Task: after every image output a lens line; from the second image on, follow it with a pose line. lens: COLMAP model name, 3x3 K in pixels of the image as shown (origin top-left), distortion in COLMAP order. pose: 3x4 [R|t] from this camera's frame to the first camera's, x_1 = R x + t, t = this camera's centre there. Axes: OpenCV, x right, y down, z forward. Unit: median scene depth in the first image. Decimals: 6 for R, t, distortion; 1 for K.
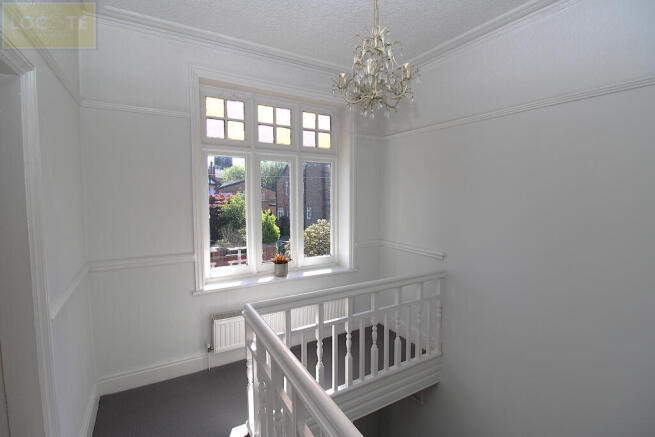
lens RADIAL K [[302.5, 0, 326.3], [0, 302.5, 216.1], [0, 0, 1]] dist [-0.001280, -0.013236]
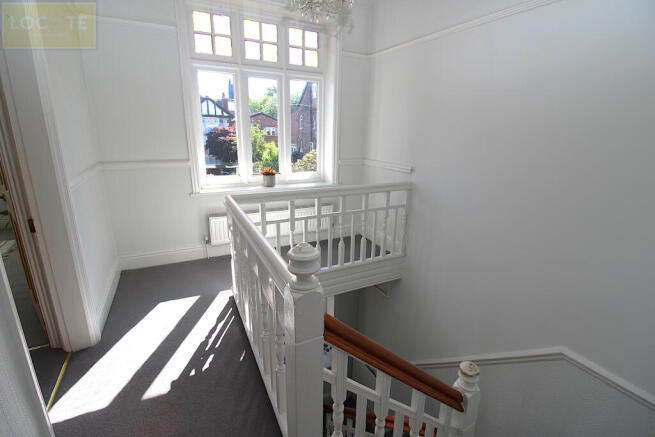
lens RADIAL K [[309.6, 0, 327.5], [0, 309.6, 218.5], [0, 0, 1]] dist [-0.000986, -0.000112]
pose [[0.997372, 0.032536, -0.064735, 0.159732], [-0.019501, 0.981076, 0.192640, 0.094681], [0.069777, -0.190871, 0.979132, -0.152948]]
